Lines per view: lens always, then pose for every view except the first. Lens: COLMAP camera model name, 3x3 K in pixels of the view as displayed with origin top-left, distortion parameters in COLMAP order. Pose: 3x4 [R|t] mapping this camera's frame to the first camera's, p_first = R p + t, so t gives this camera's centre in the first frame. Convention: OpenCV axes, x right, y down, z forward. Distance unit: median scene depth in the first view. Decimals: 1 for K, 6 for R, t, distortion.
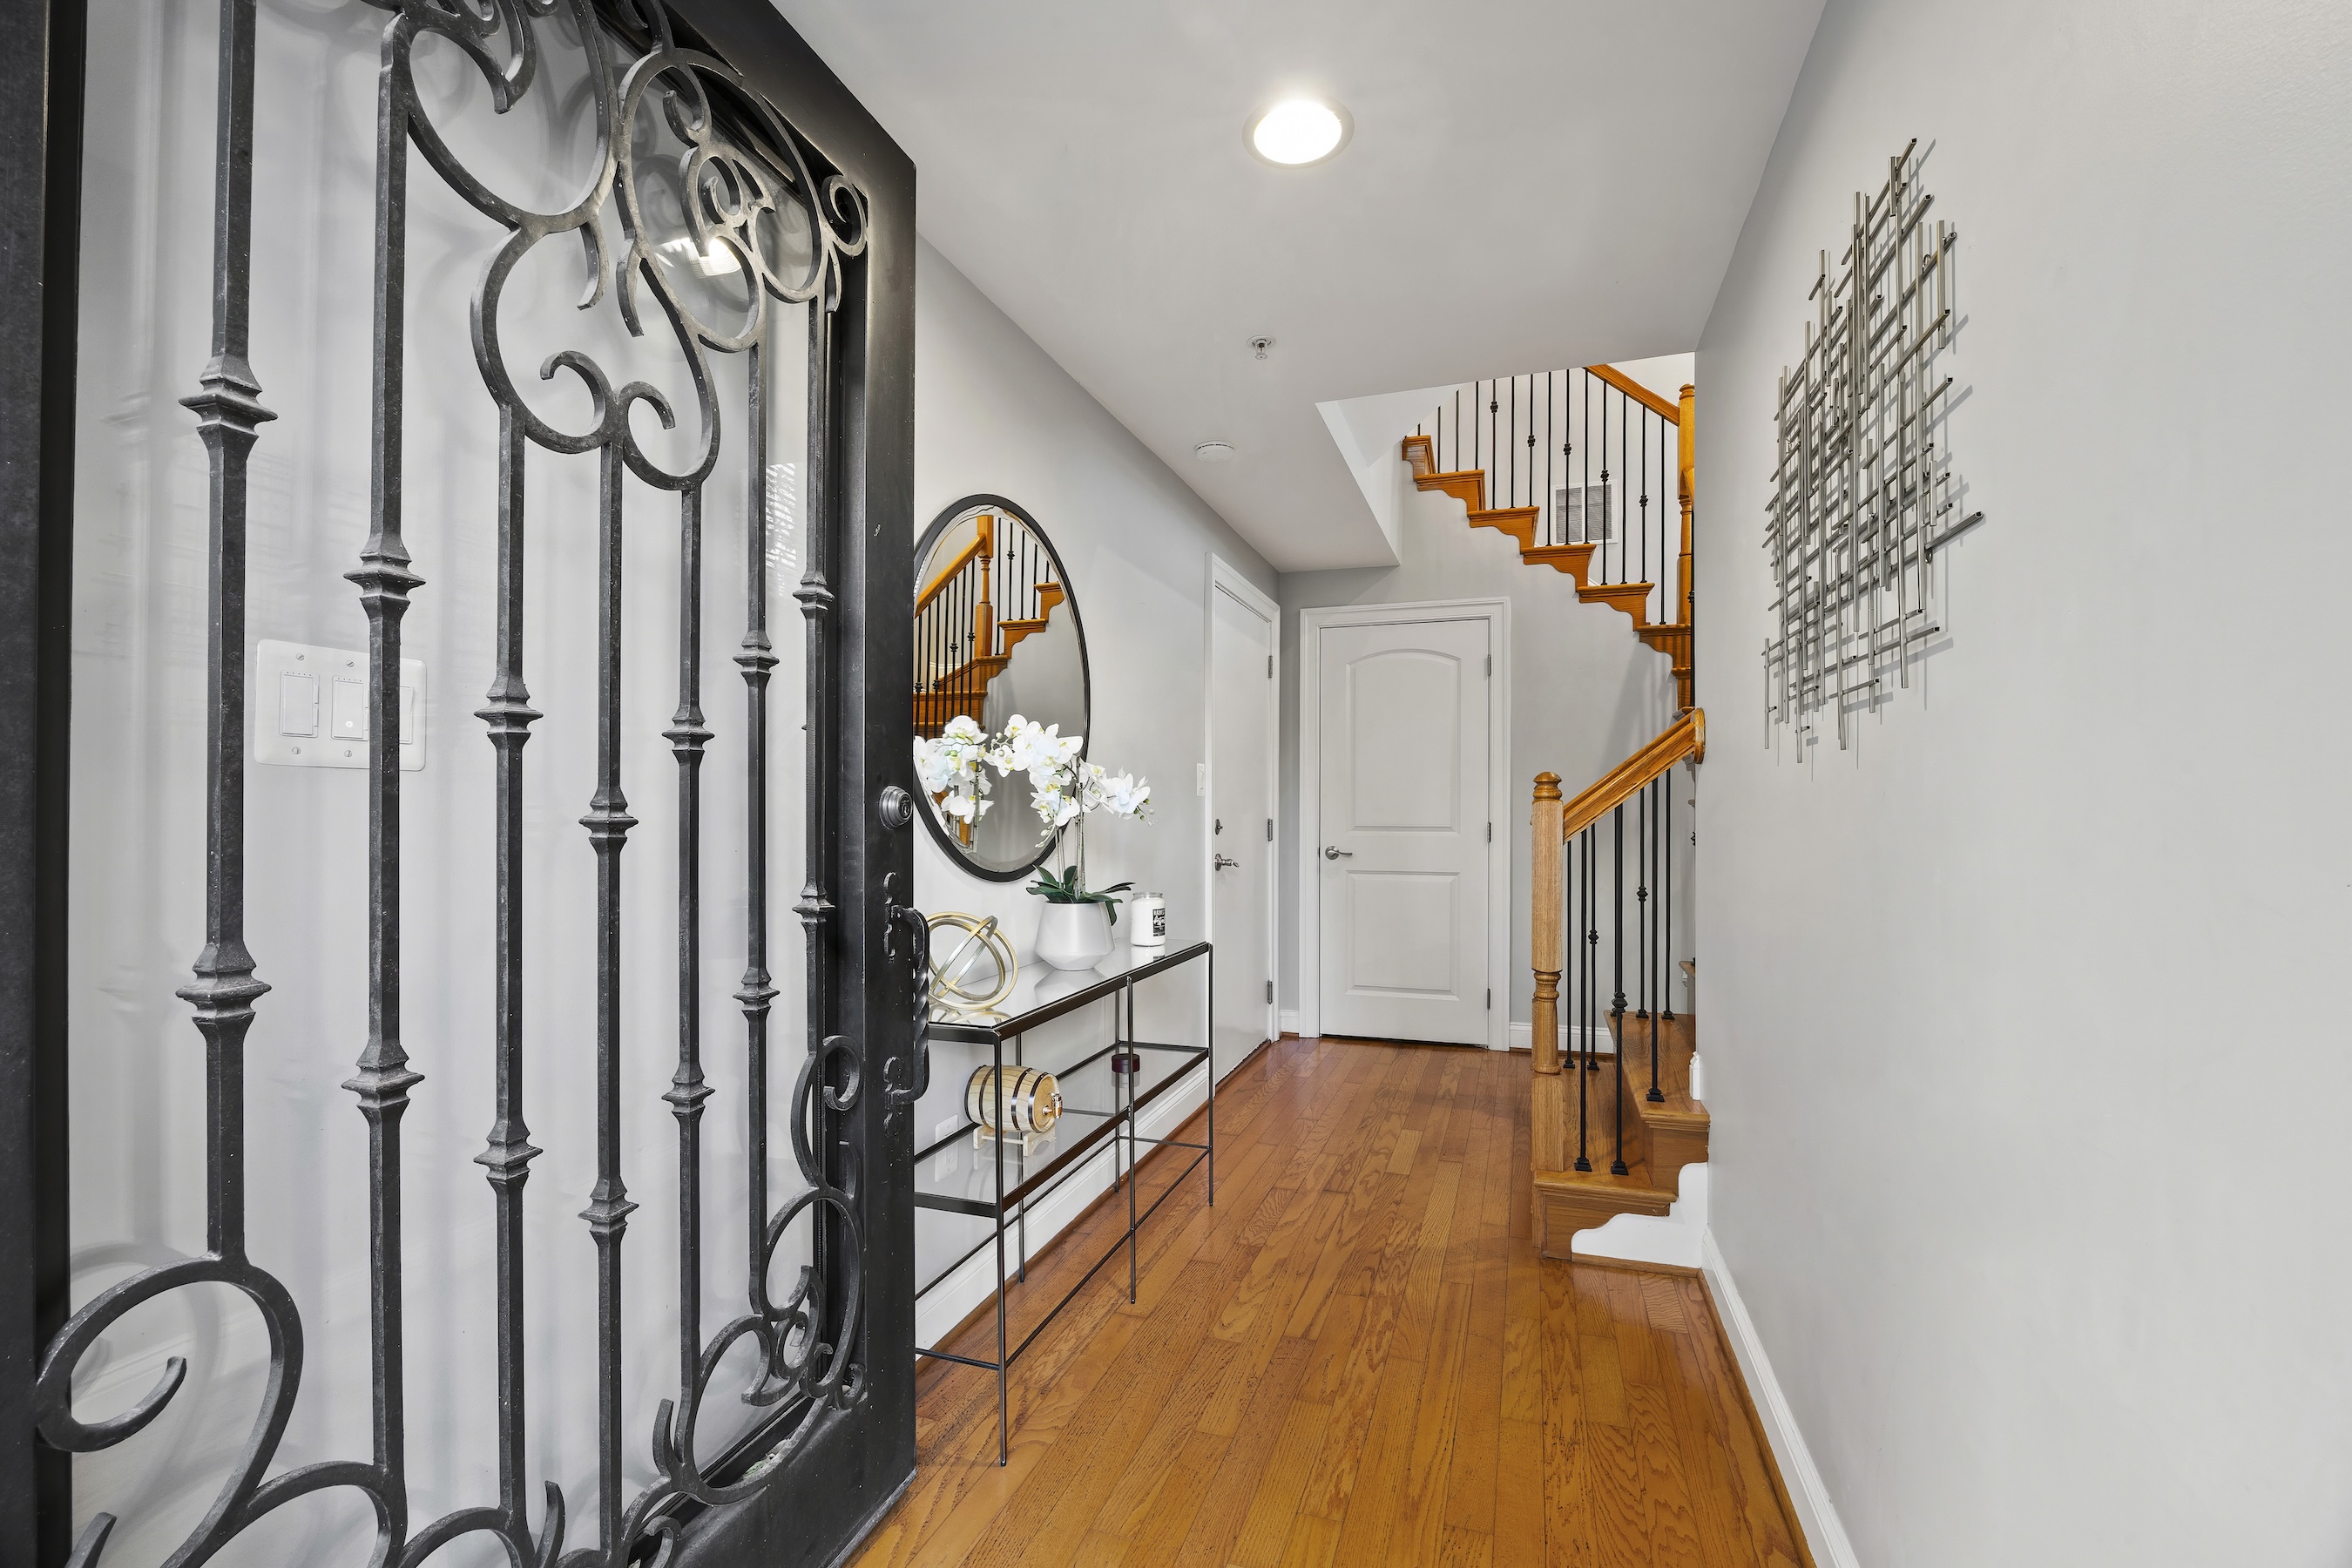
lens RADIAL K [[1039.8, 0, 1171.1], [0, 1039.8, 812.4], [0, 0, 1]] dist [-0.002321, -0.000087]
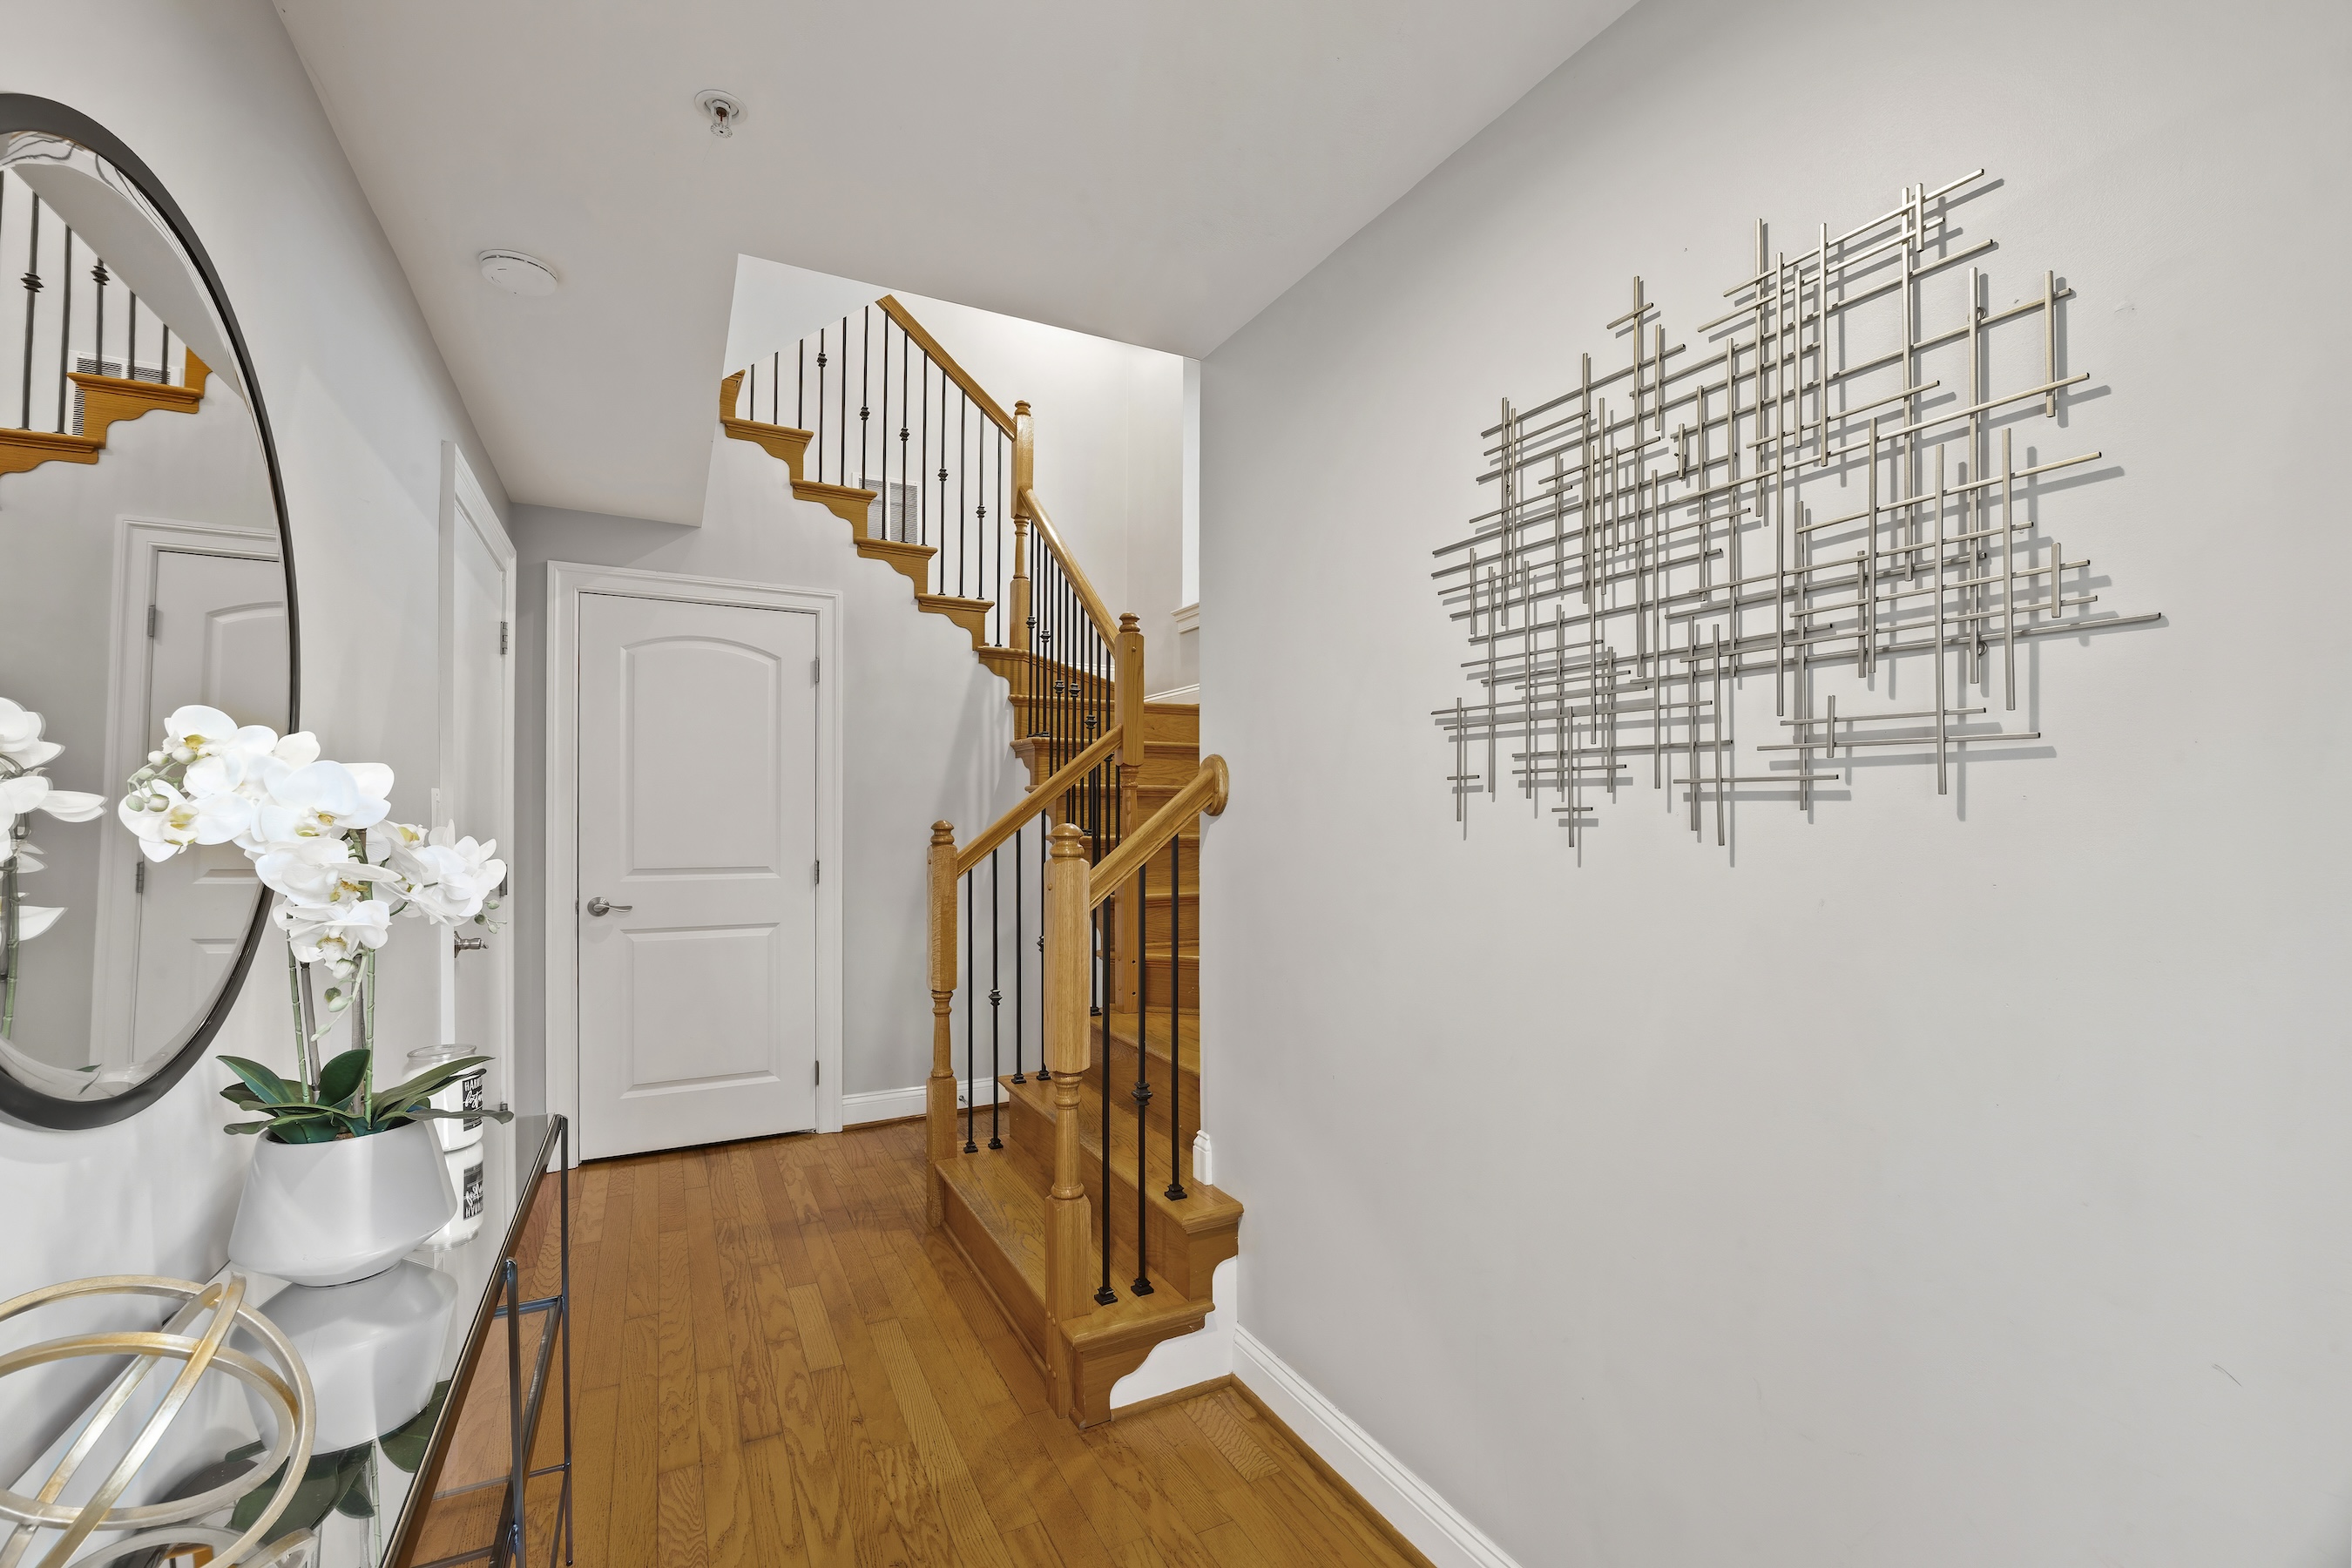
lens RADIAL K [[1020.4, 0, 1185.2], [0, 1020.4, 819.6], [0, 0, 1]] dist [-0.011863, 0.000034]
pose [[0.676818, -0.003143, 0.736144, -0.100630], [-0.001068, 0.999986, 0.005252, -0.029446], [-0.736150, -0.004341, 0.676805, 0.255311]]
